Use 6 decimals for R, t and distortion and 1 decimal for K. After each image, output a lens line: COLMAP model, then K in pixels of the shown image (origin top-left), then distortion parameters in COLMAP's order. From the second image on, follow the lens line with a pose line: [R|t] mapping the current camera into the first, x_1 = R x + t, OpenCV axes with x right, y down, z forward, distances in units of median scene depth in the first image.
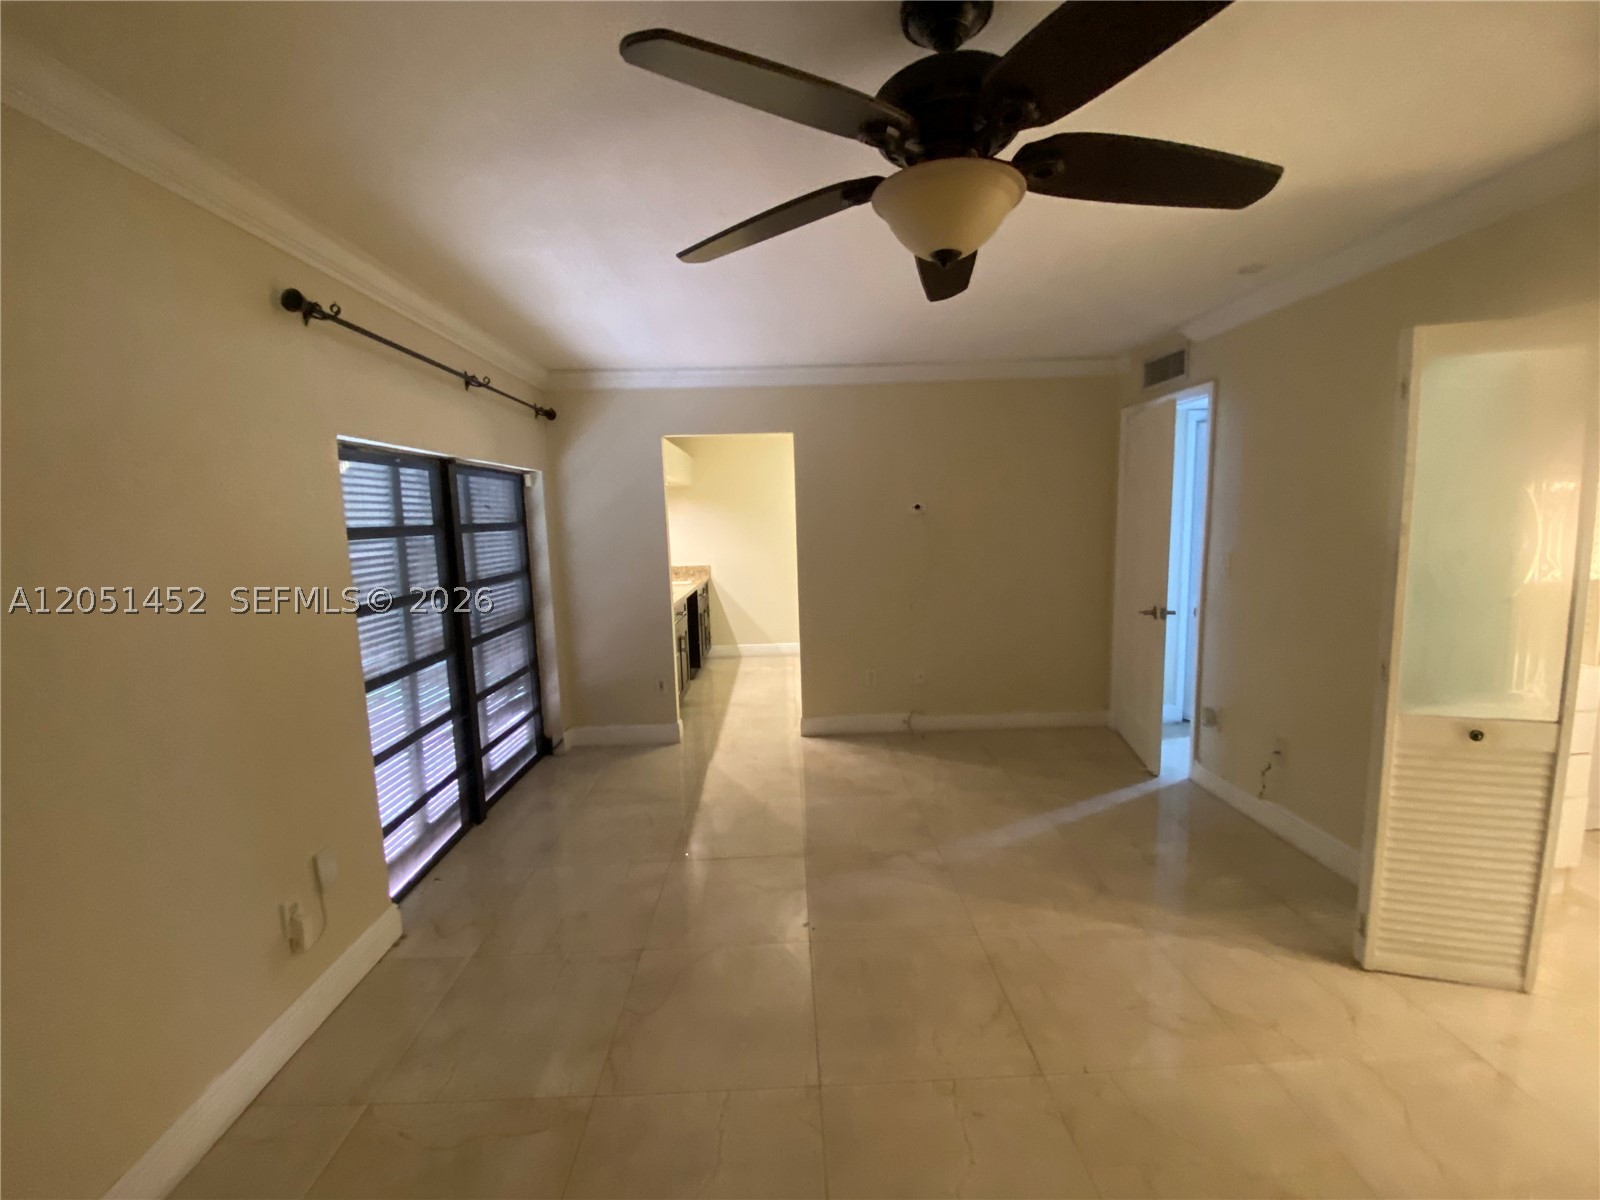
lens RADIAL K [[656.5, 0, 798.7], [0, 656.5, 605.3], [0, 0, 1]] dist [0.004456, -0.008936]
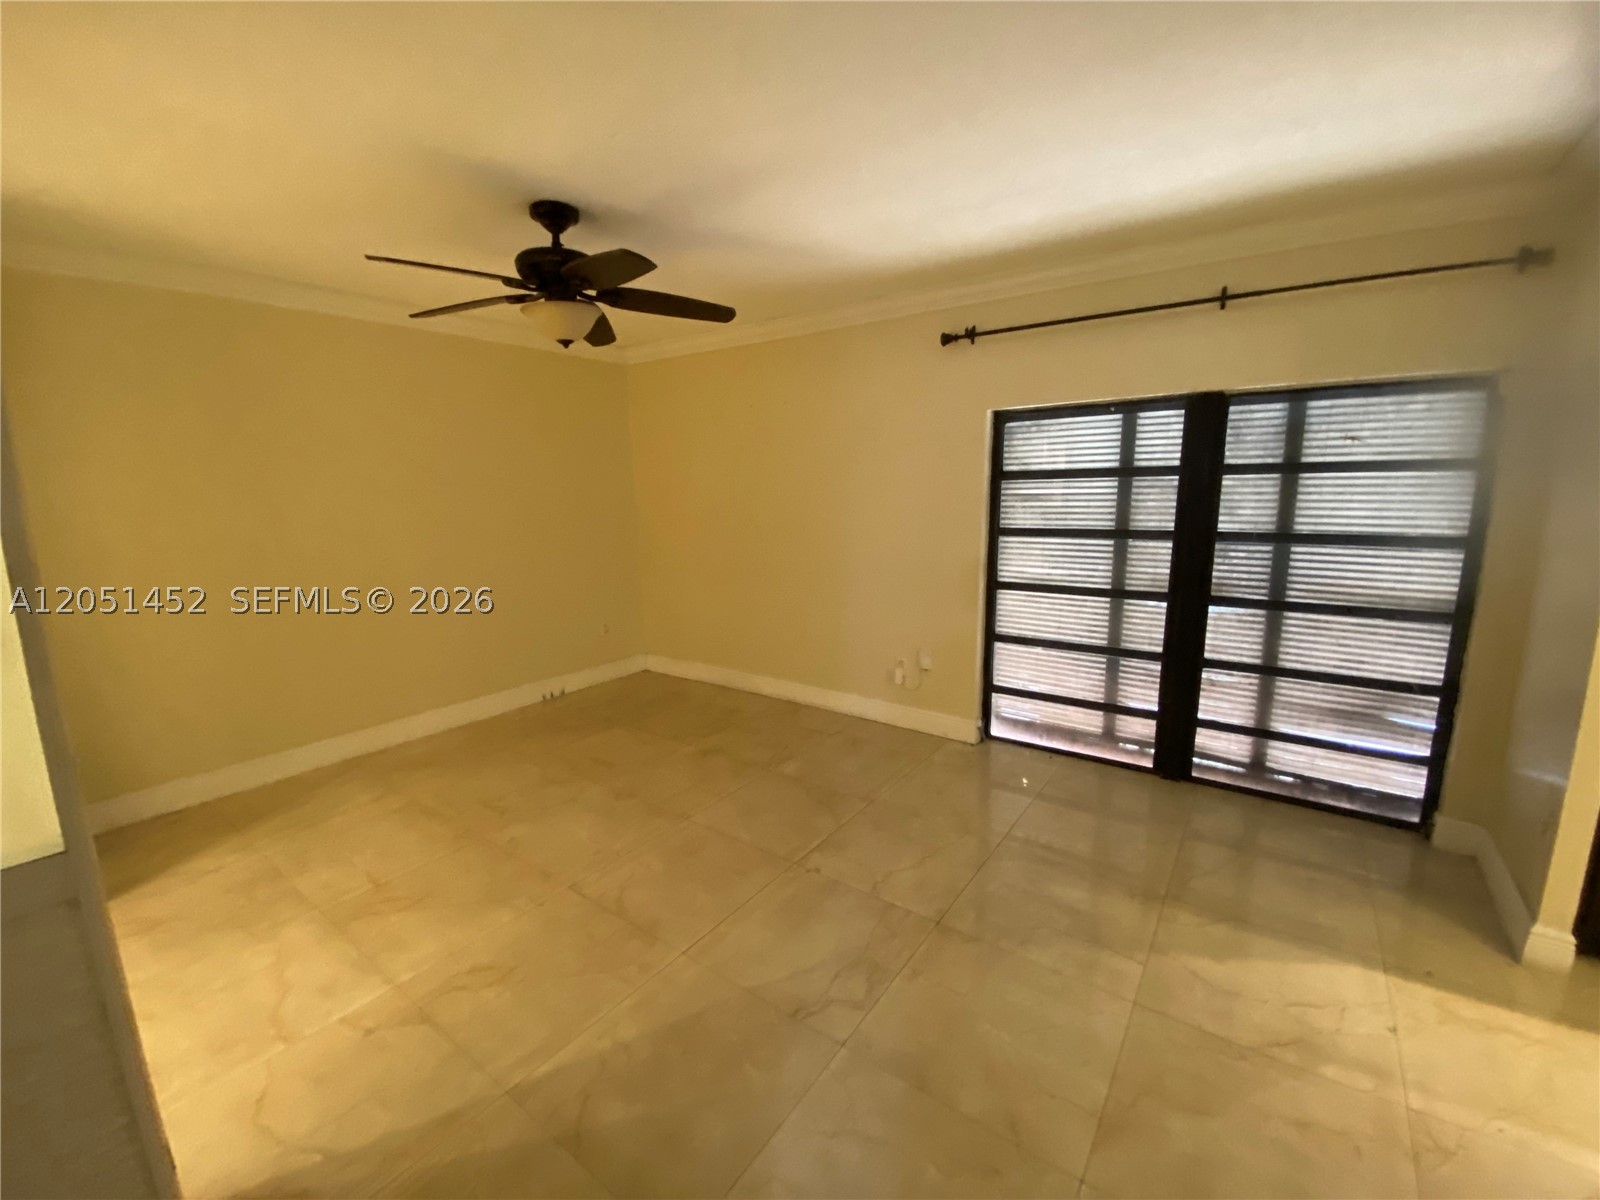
lens RADIAL K [[656.5, 0, 798.3], [0, 656.5, 605.6], [0, 0, 1]] dist [0.004456, -0.008936]
pose [[-0.612906, 0.184158, -0.768396, 0.621682], [-0.071057, 0.955675, 0.285721, -0.171607], [0.786955, 0.229720, -0.572653, 1.227259]]
